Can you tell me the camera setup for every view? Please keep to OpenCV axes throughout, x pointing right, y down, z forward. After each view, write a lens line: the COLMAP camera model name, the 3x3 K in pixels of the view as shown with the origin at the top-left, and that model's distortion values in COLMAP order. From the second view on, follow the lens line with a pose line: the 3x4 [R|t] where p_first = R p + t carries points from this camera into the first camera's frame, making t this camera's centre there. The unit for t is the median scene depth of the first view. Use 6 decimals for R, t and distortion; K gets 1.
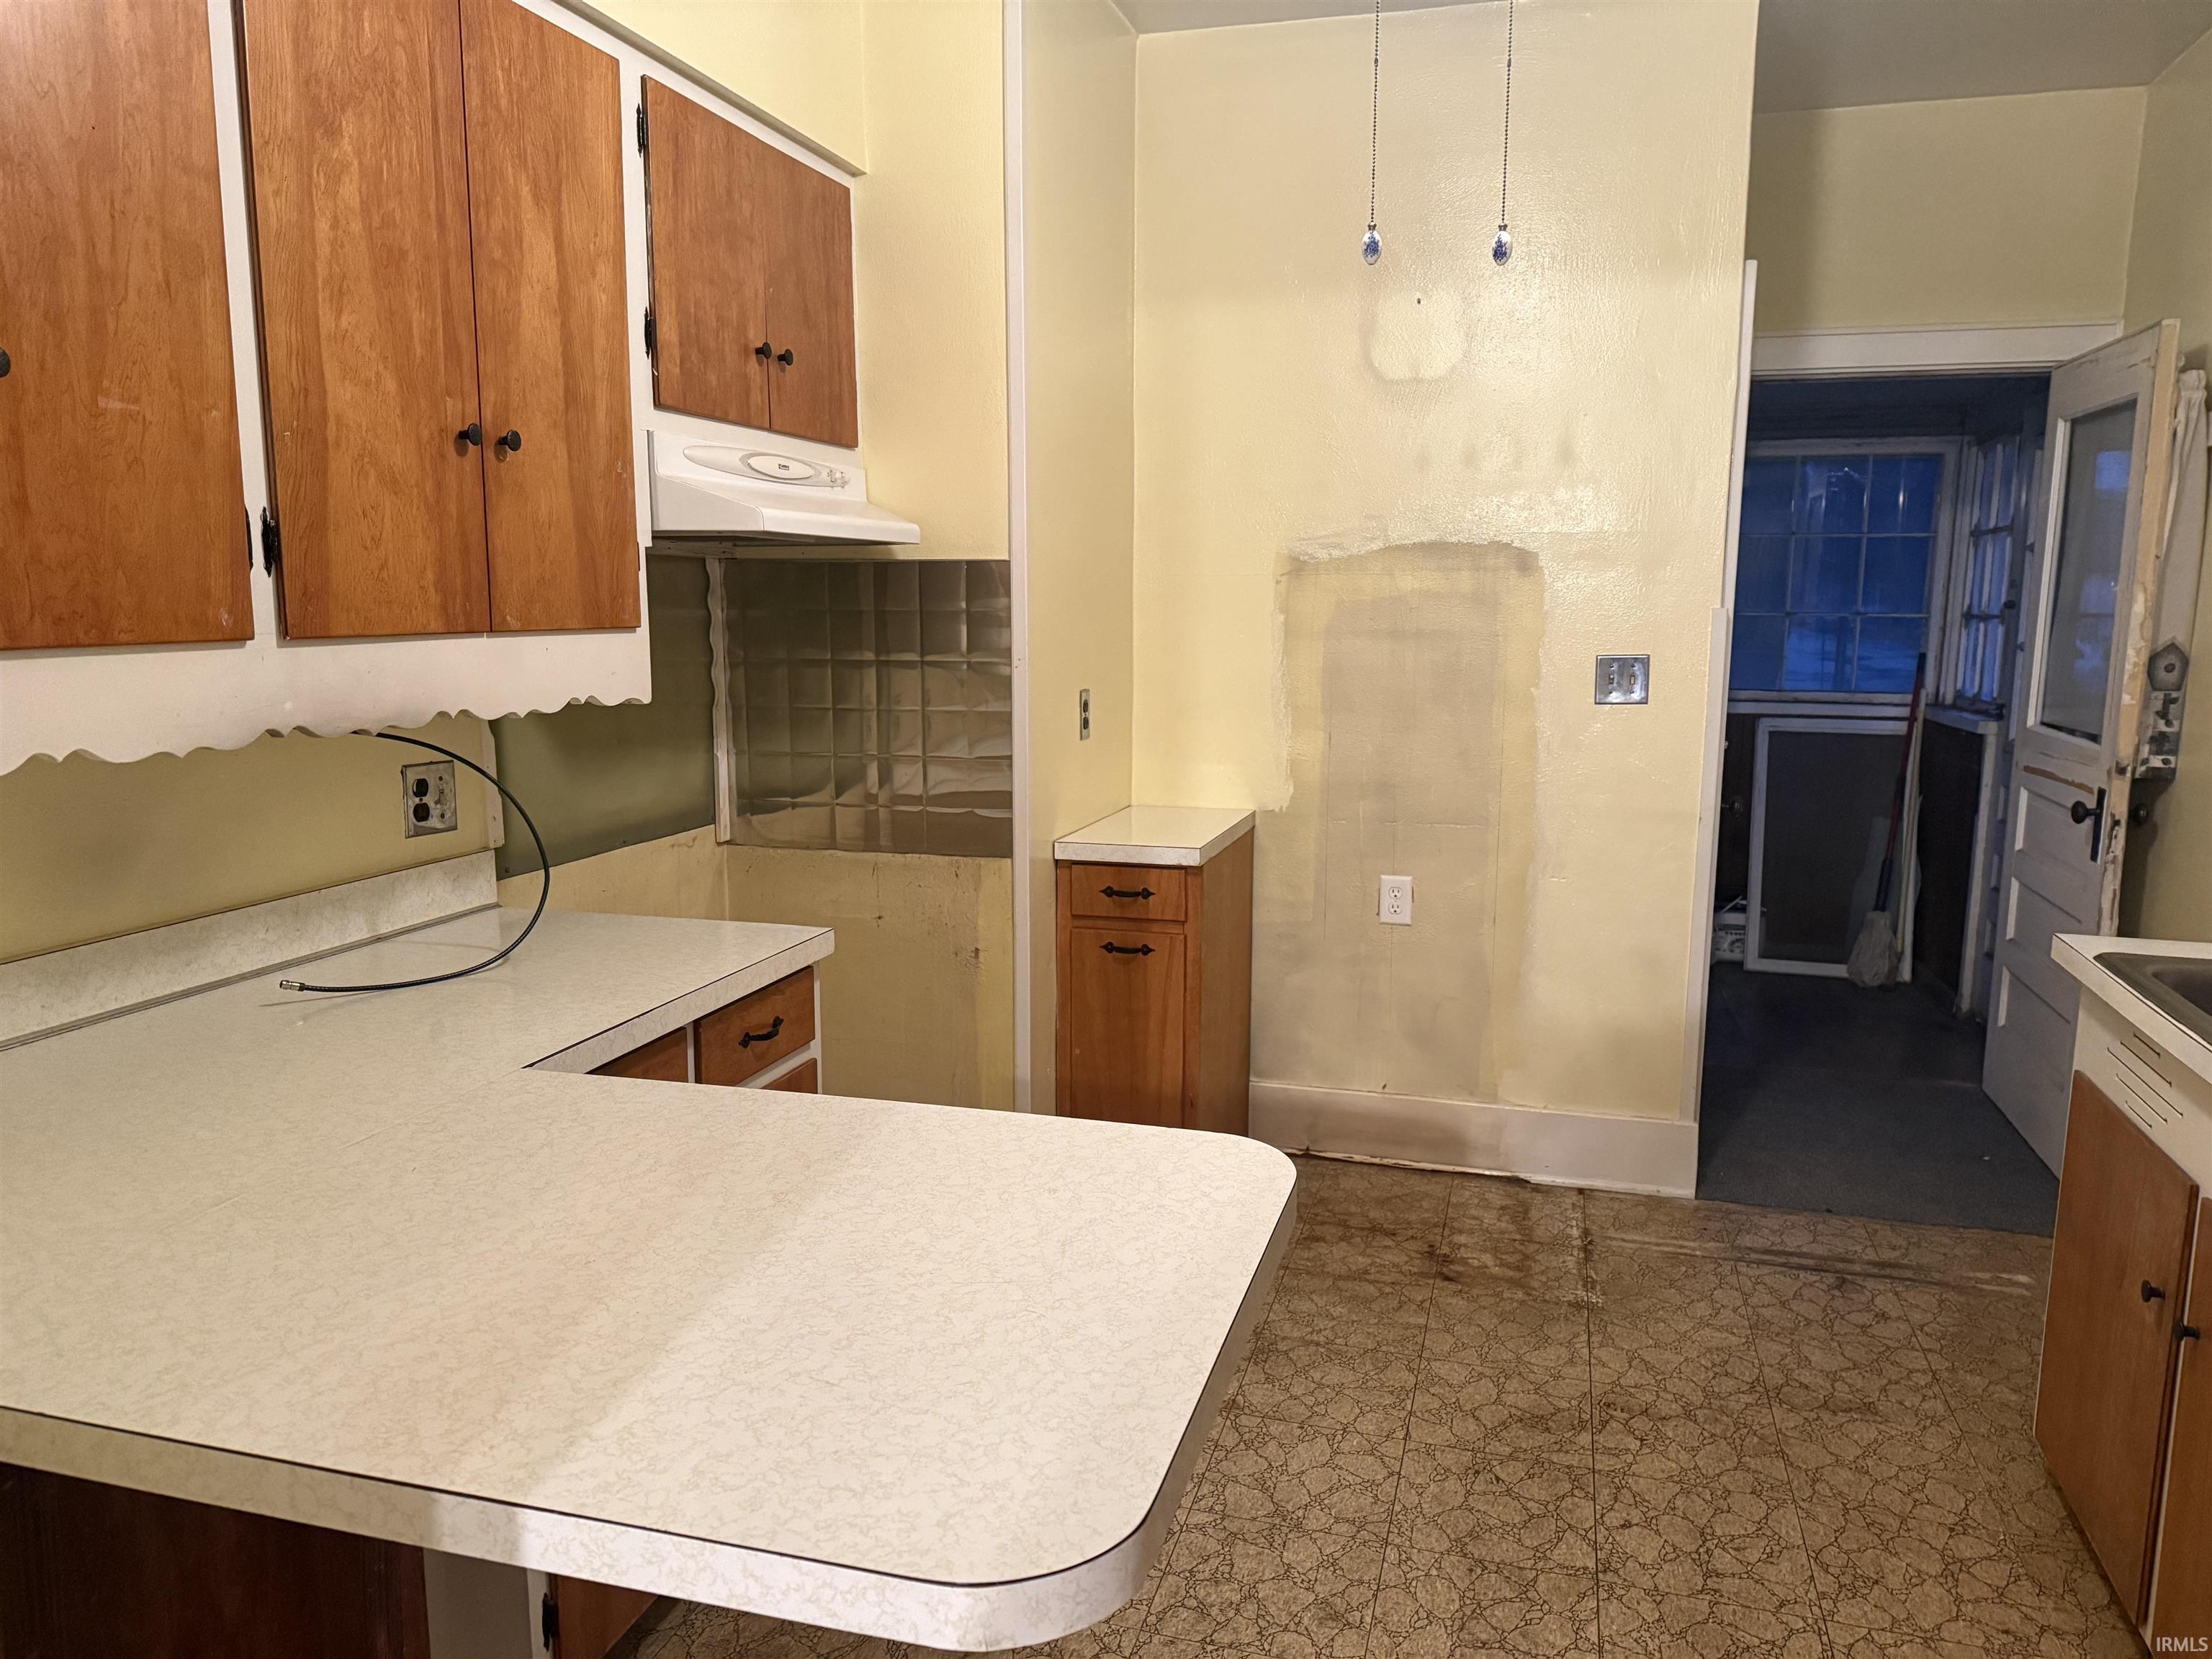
lens RADIAL K [[1544.4, 0, 1113.0], [0, 1544.4, 837.6], [0, 0, 1]] dist [0.005007, -0.018204]
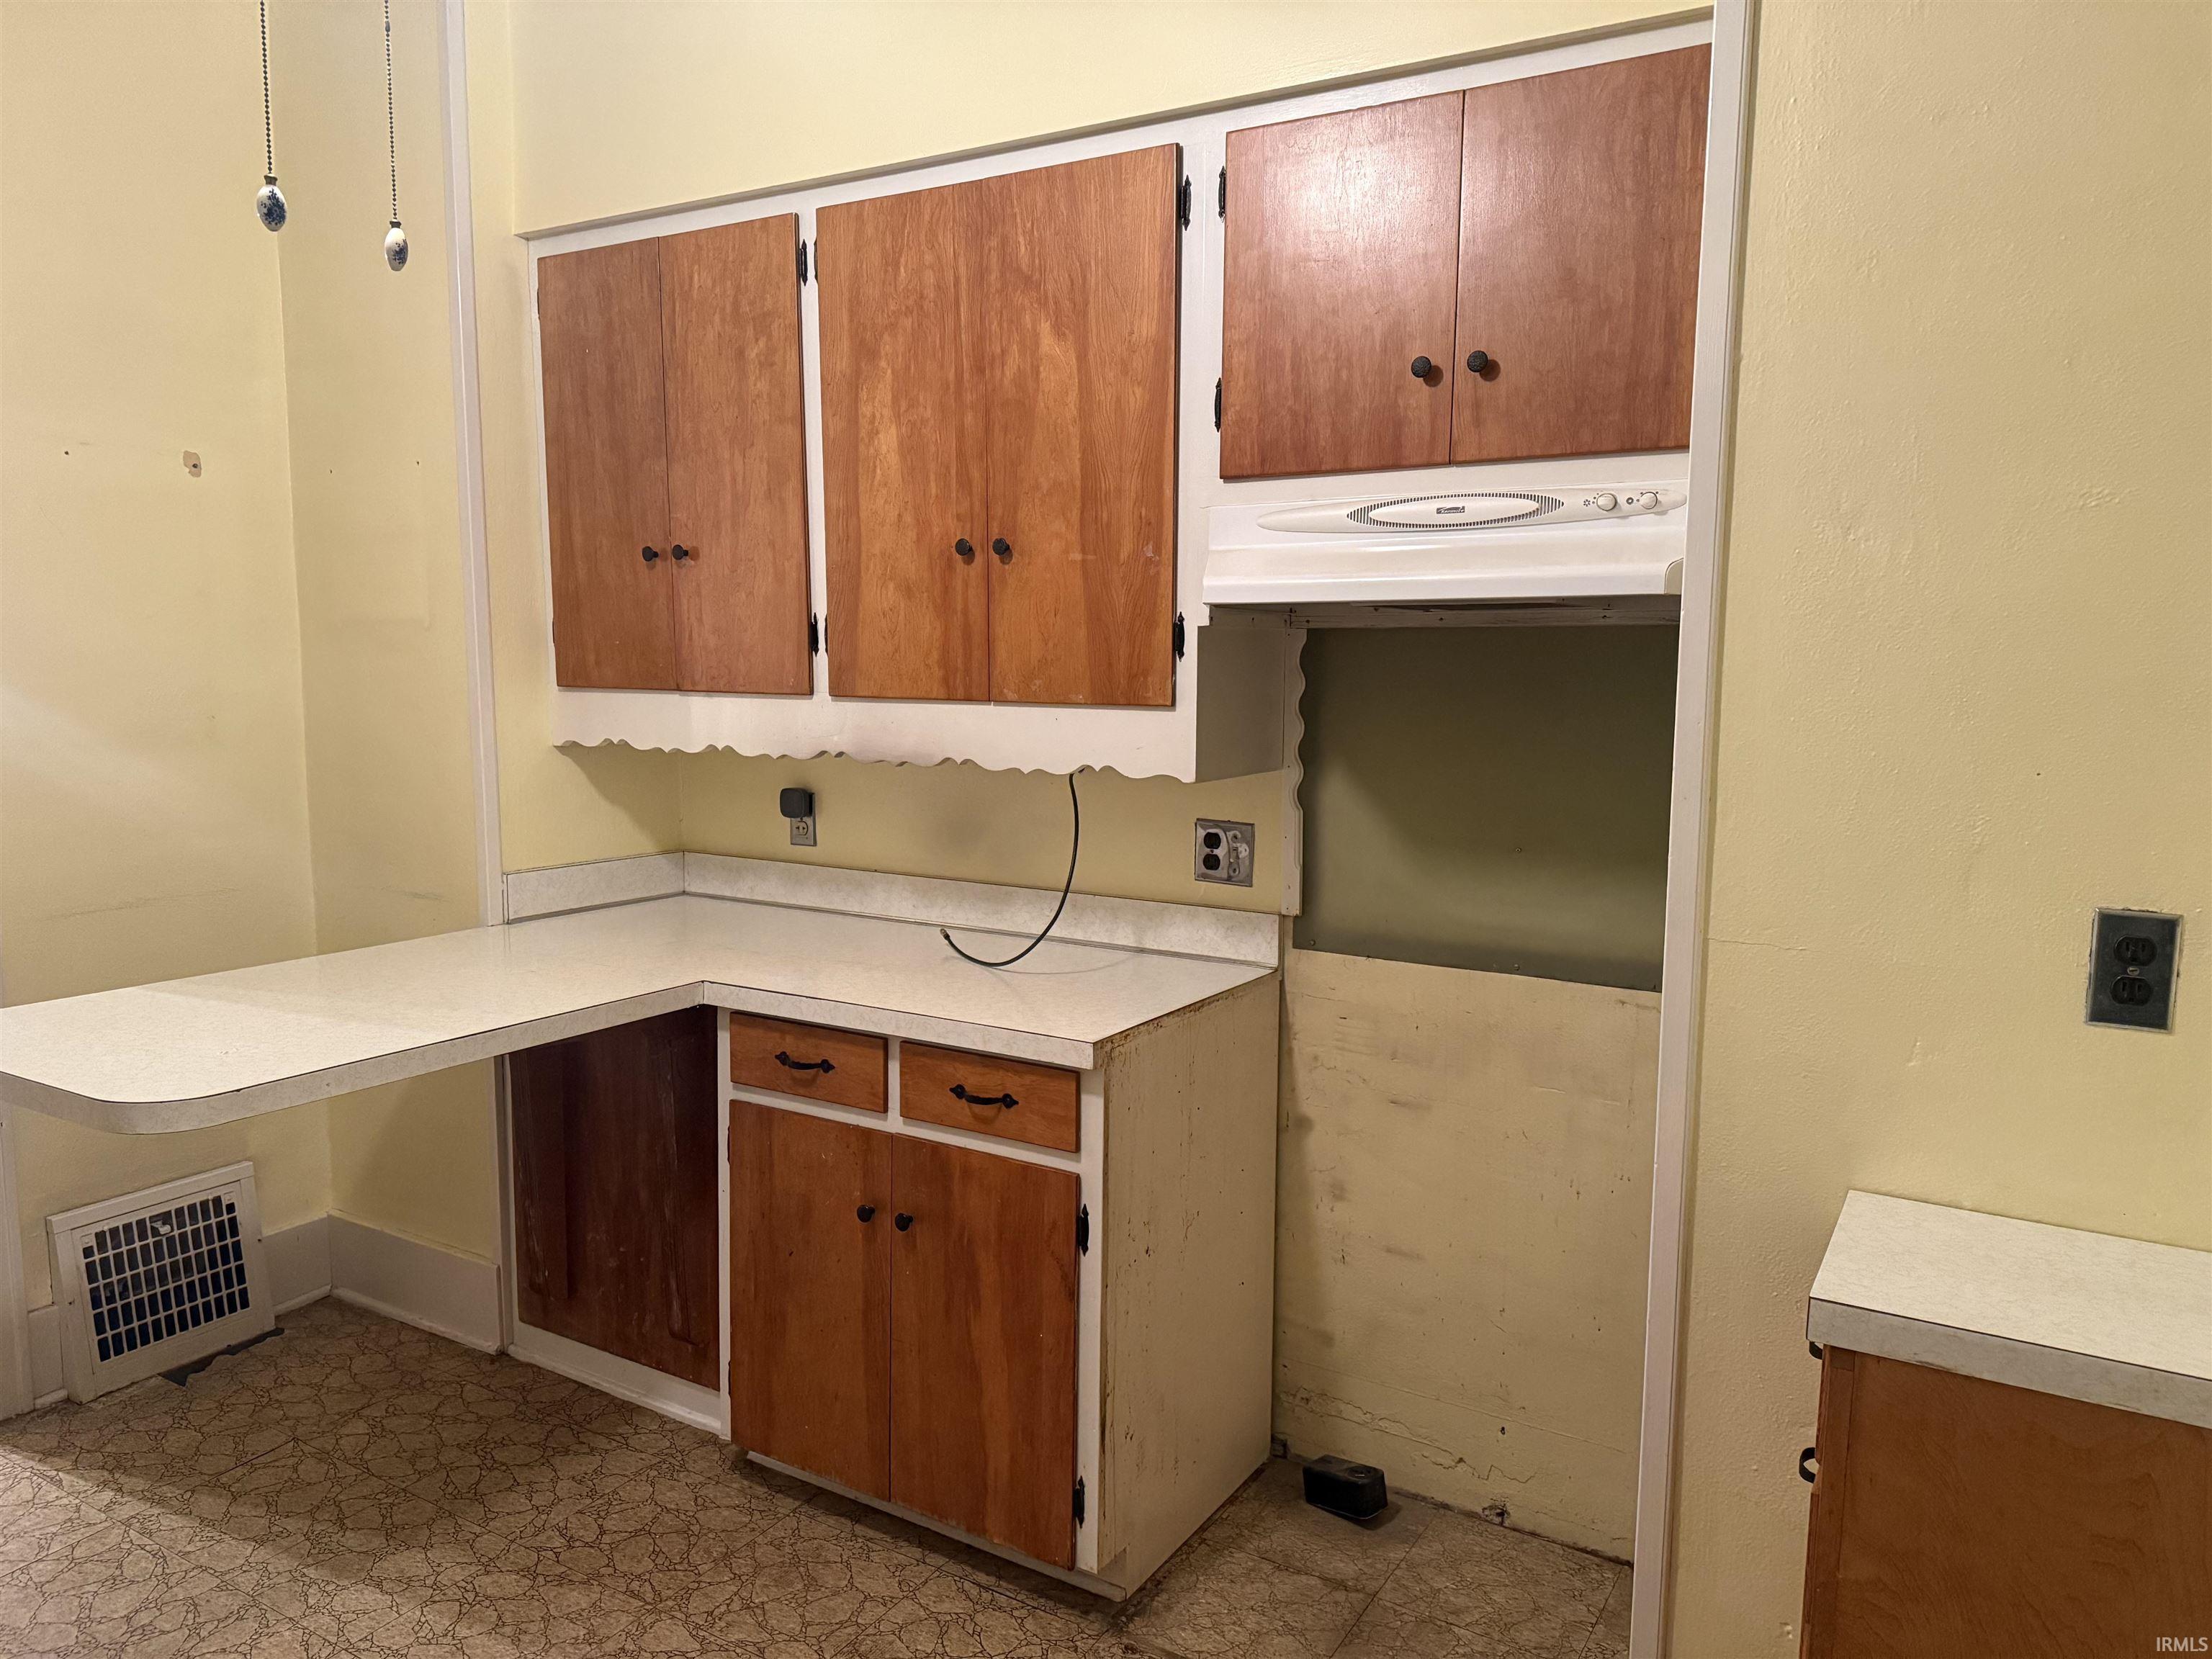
lens RADIAL K [[1549.3, 0, 1104.9], [0, 1549.3, 840.3], [0, 0, 1]] dist [0.099896, -0.106491]
pose [[-0.263218, 0.112635, -0.958139, 0.576706], [-0.159128, 0.974489, 0.158273, -0.172914], [0.951522, 0.194127, -0.238580, 1.030716]]
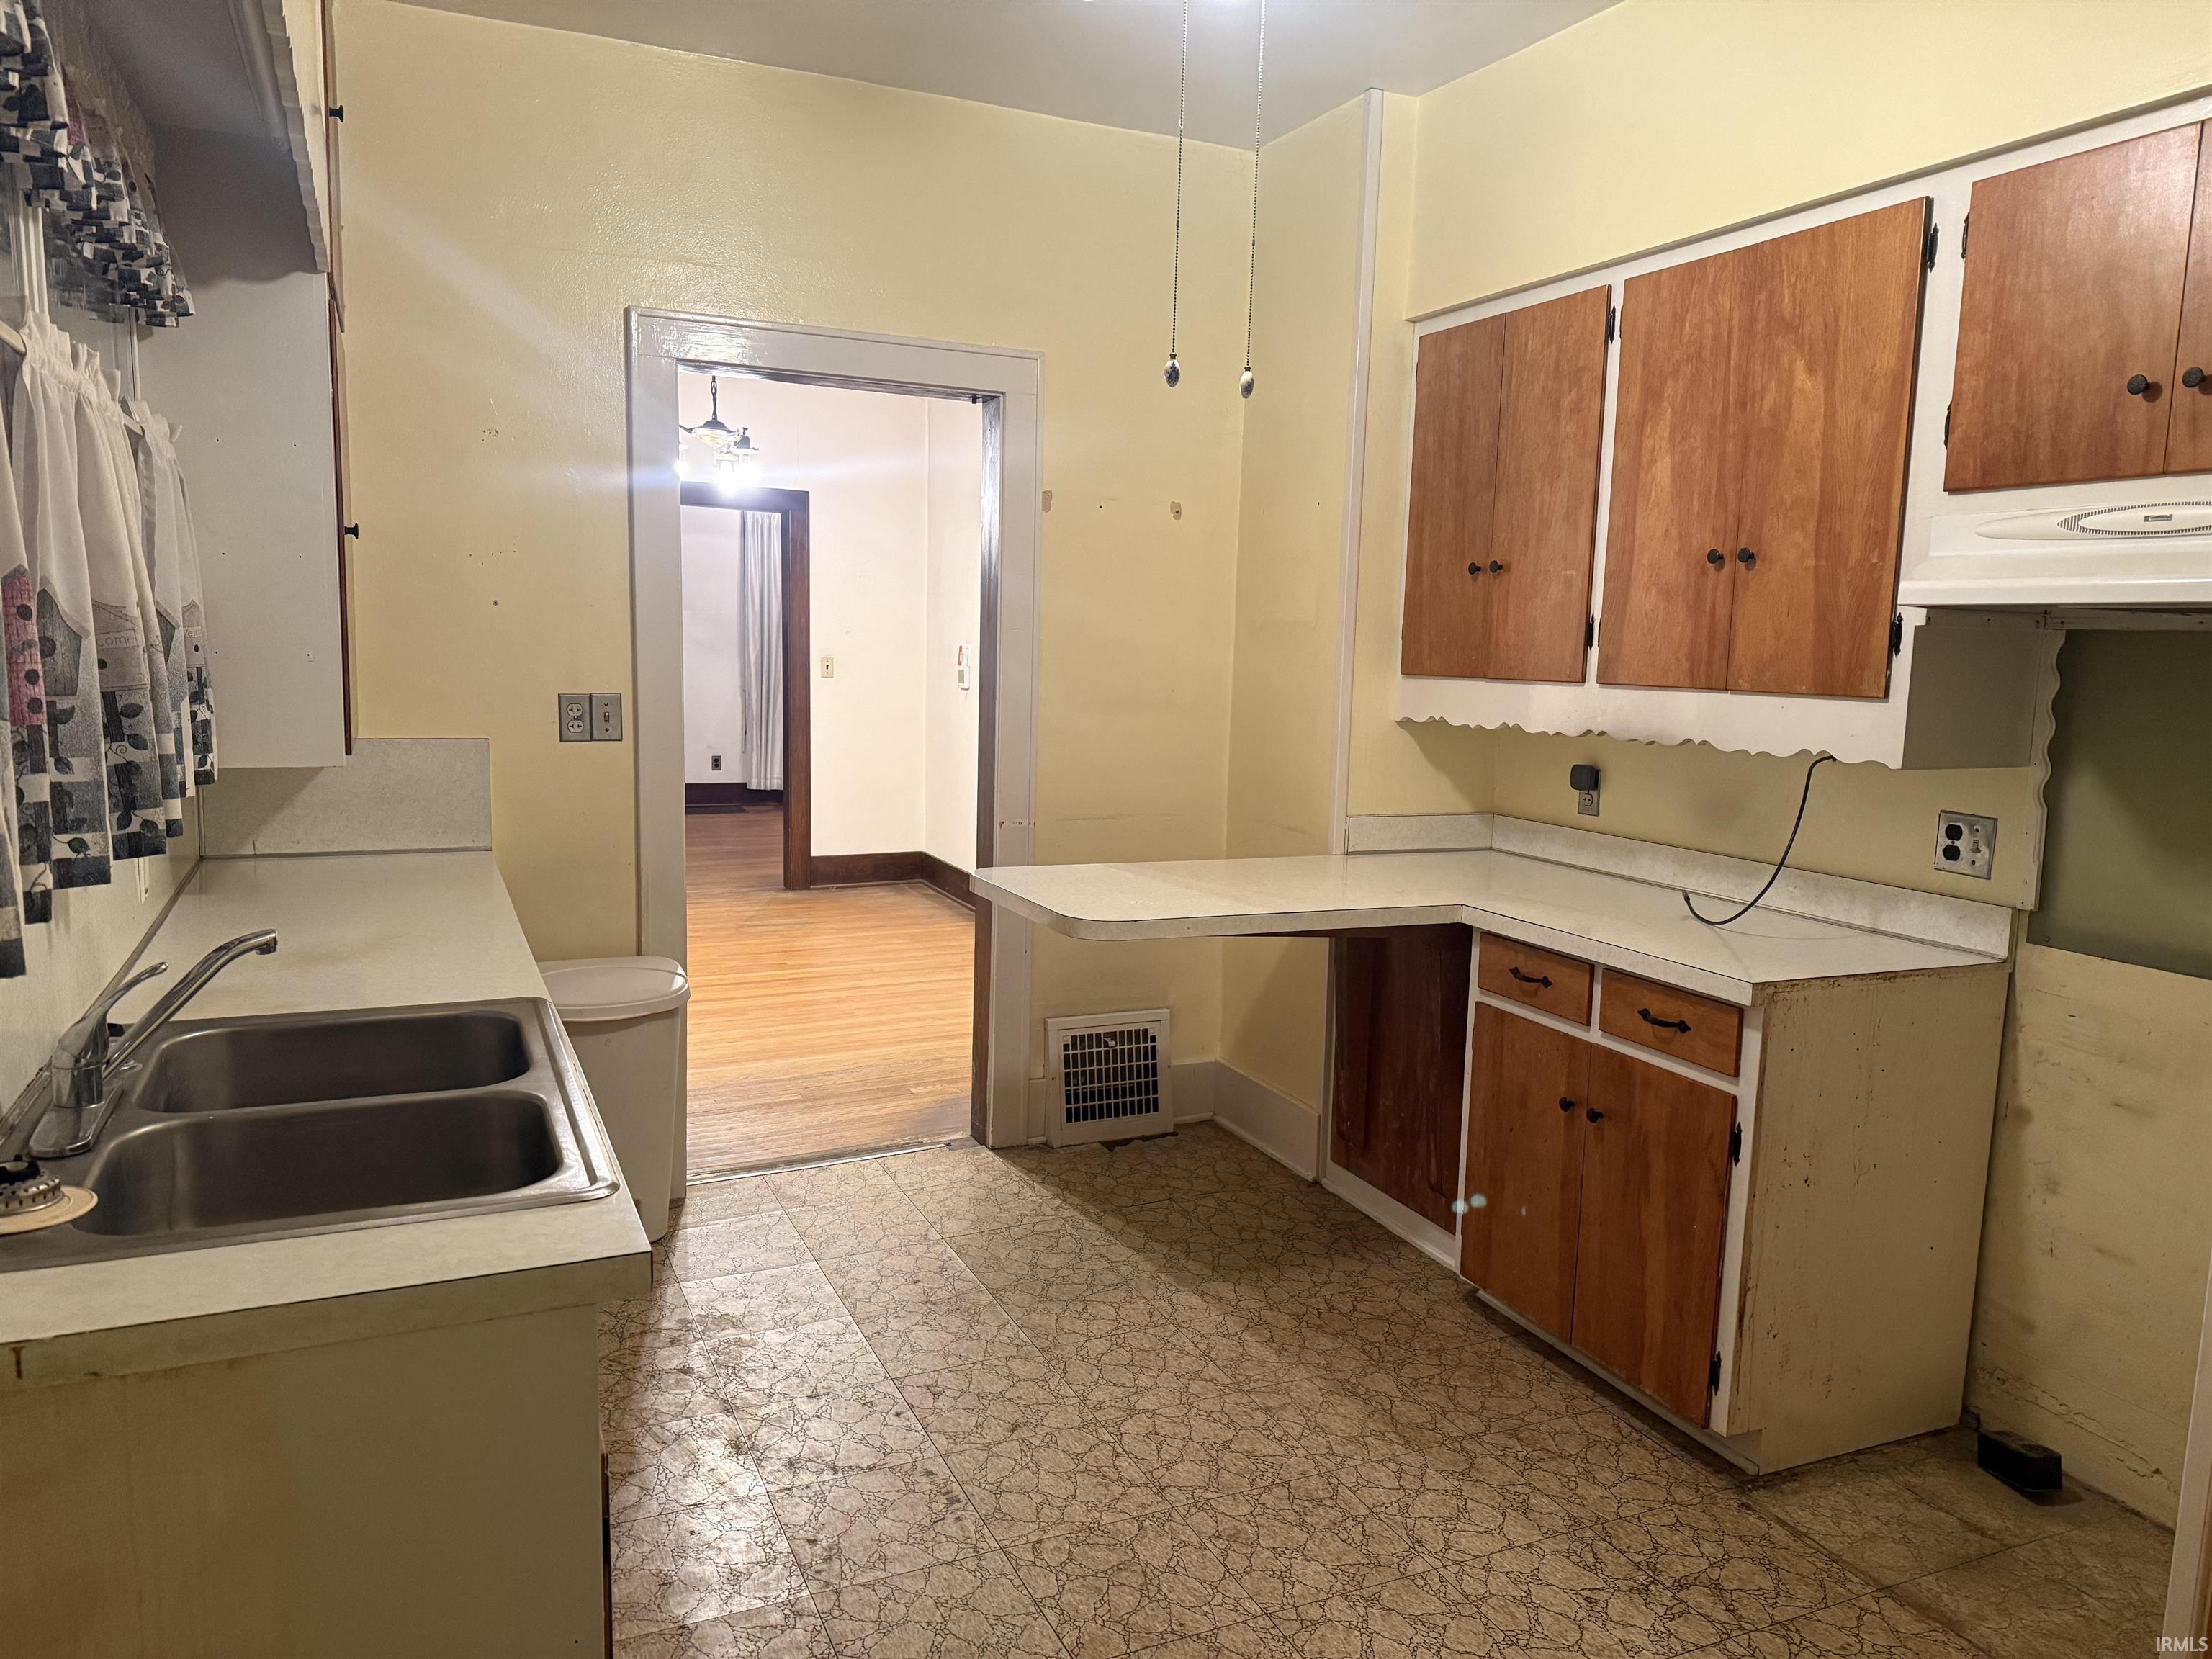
lens RADIAL K [[1555.6, 0, 1098.7], [0, 1555.6, 841.1], [0, 0, 1]] dist [0.035650, -0.040043]
pose [[-0.763365, 0.060787, -0.643100, 0.717619], [-0.129044, 0.961145, 0.244025, -0.202797], [0.632946, 0.269269, -0.725860, 1.257721]]
